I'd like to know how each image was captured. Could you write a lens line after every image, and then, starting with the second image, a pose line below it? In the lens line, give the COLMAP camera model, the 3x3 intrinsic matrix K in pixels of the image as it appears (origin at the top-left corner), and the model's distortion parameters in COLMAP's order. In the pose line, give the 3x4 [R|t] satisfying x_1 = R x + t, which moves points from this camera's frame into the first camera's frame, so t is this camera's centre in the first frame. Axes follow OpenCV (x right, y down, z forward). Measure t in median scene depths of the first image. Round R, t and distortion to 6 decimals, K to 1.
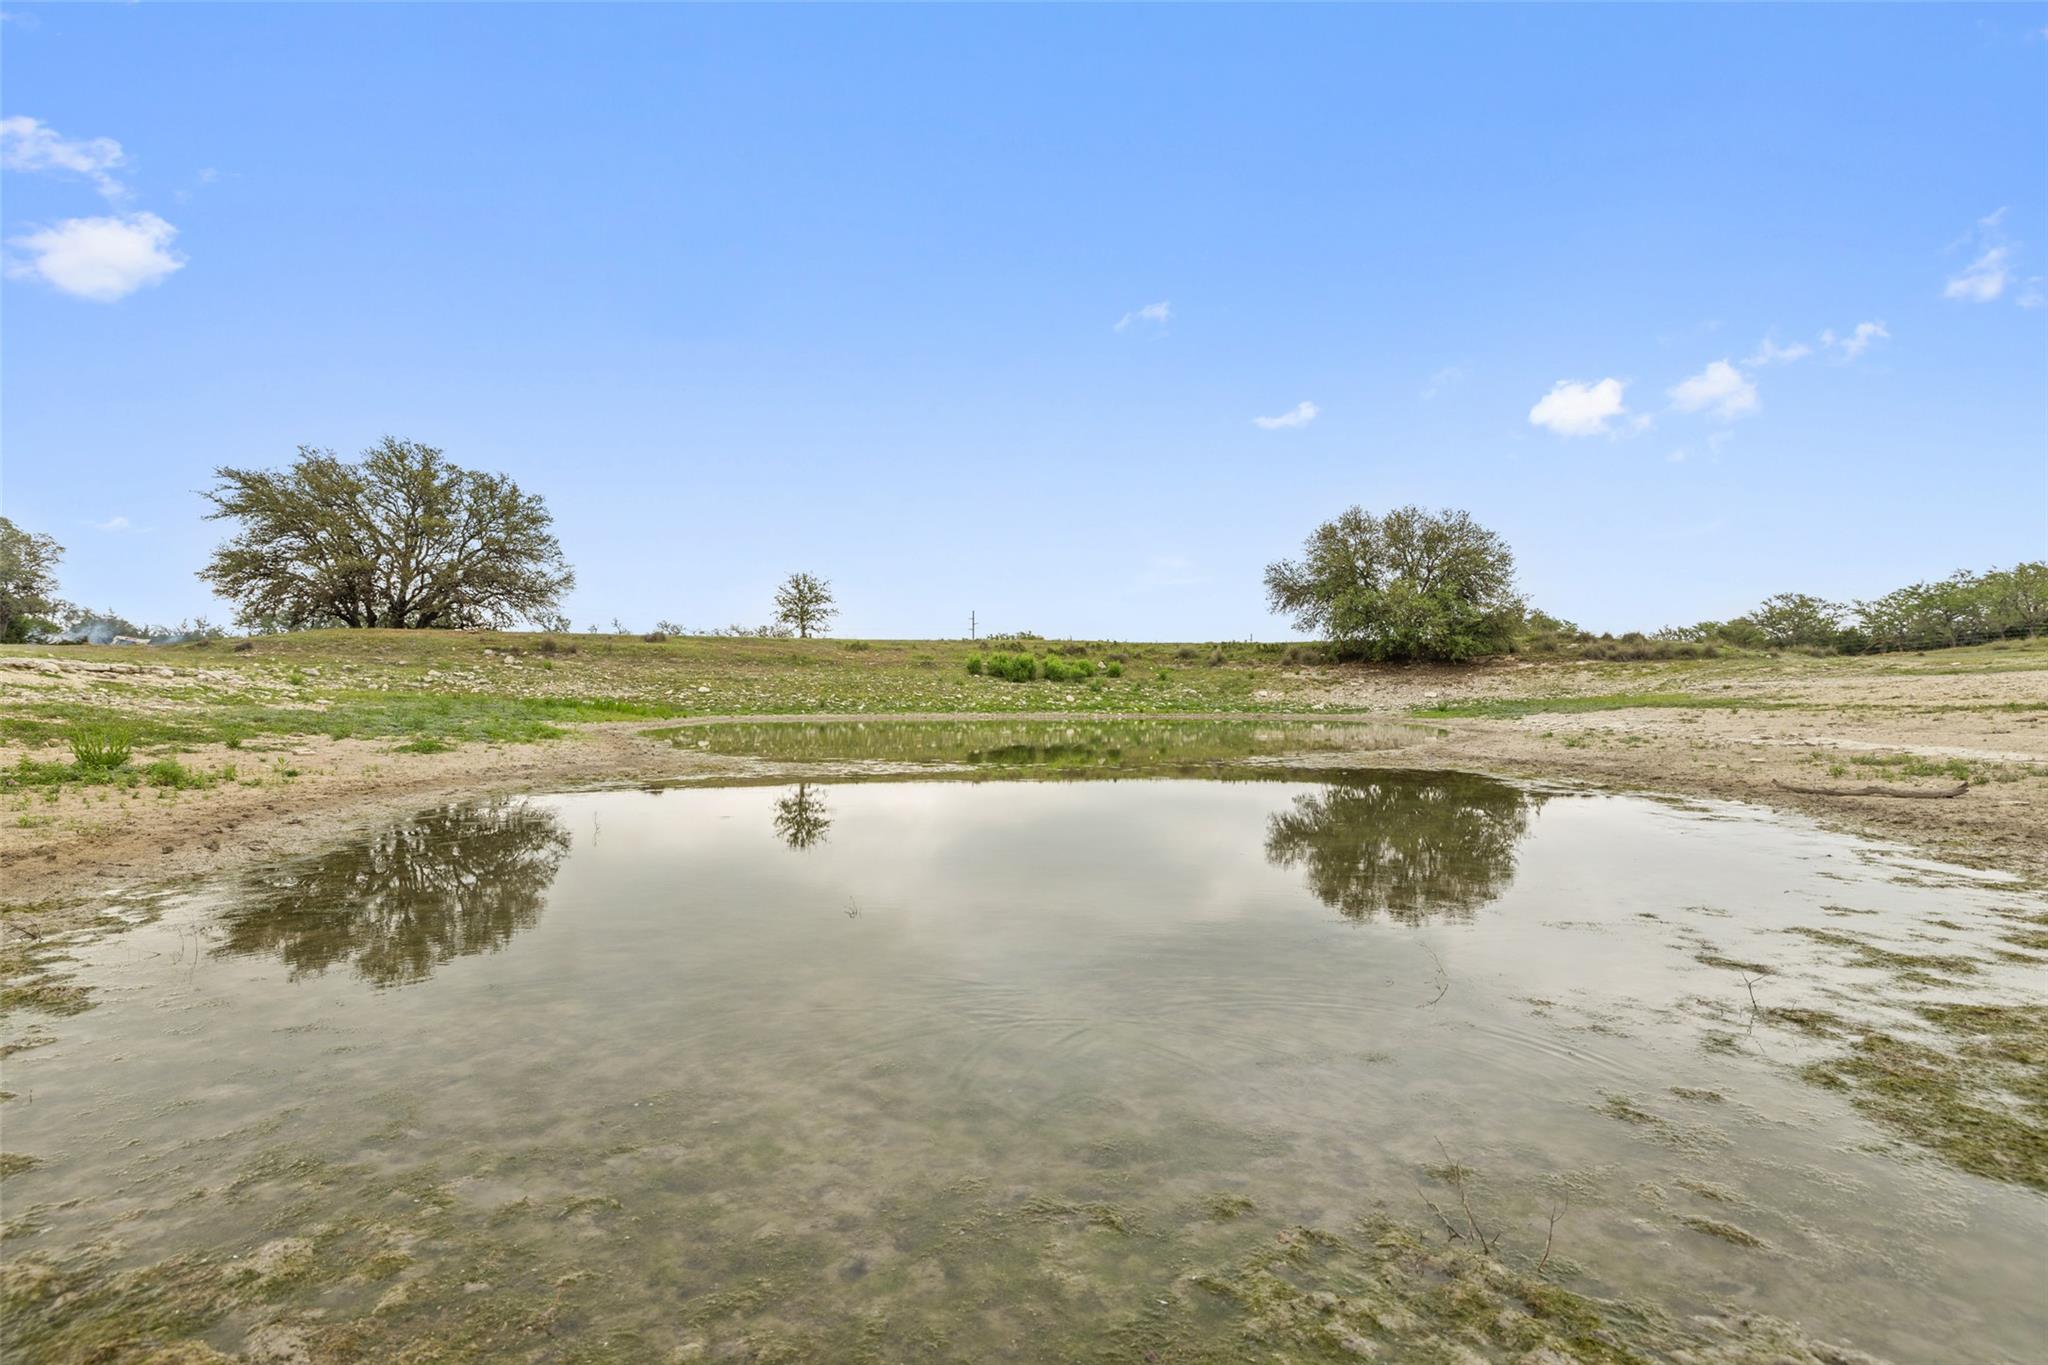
lens RADIAL K [[1007.0, 0, 1022.2], [0, 1007.0, 680.4], [0, 0, 1]] dist [0.000351, -0.000013]
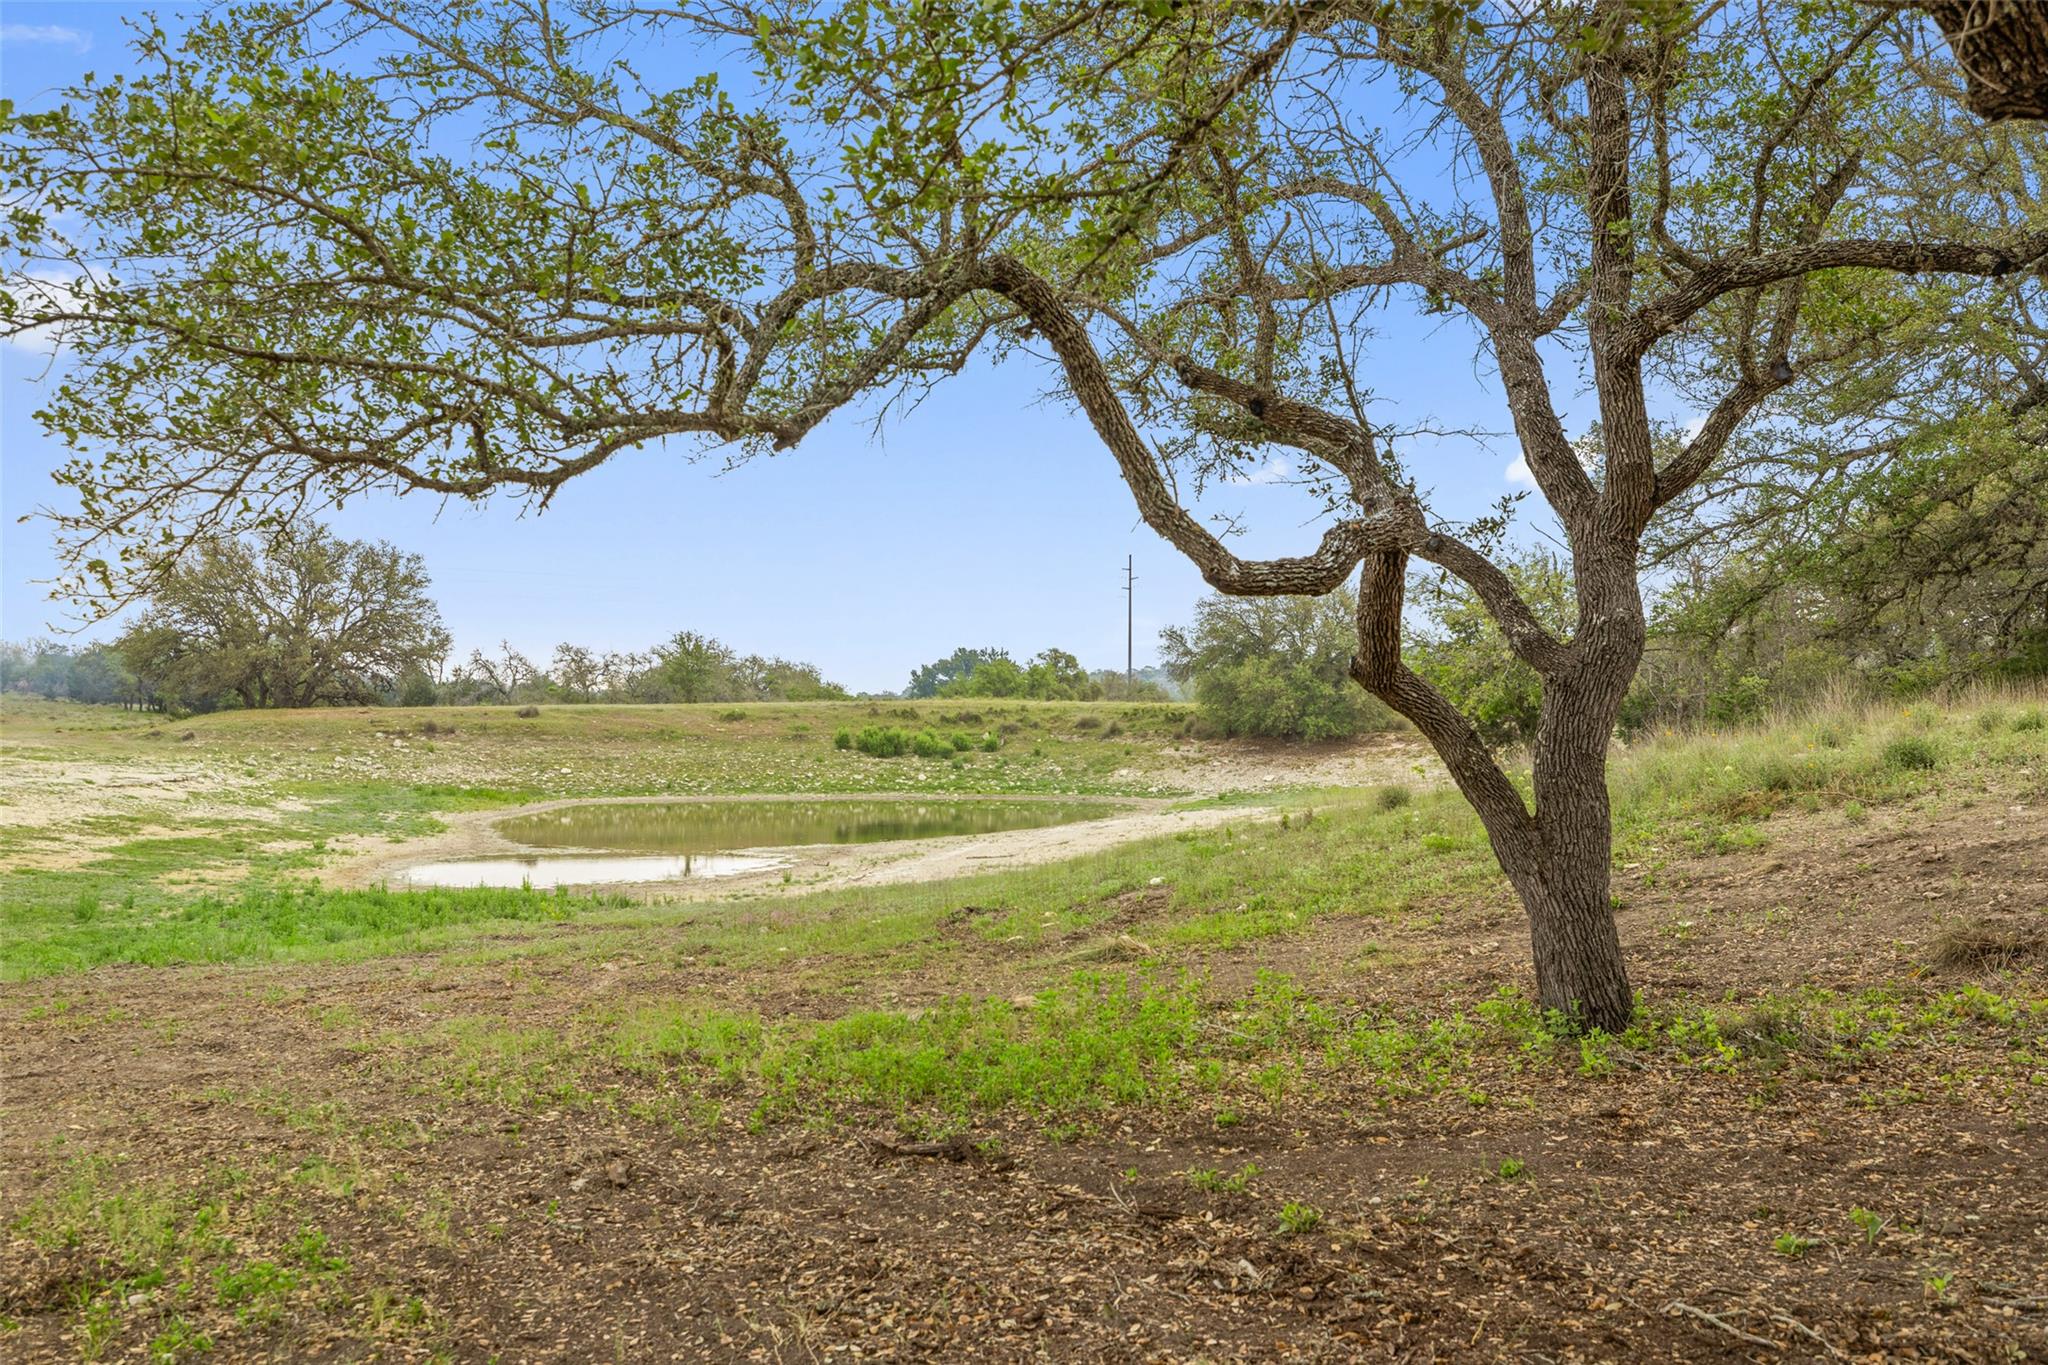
lens RADIAL K [[2060.4, 0, 1024.4], [0, 2060.4, 682.5], [0, 0, 1]] dist [-0.009084, 0.000000]
pose [[0.988921, 0.001944, -0.148431, 0.454513], [0.000363, 0.999880, 0.015518, -0.108757], [0.148444, -0.015400, 0.988801, -1.015734]]
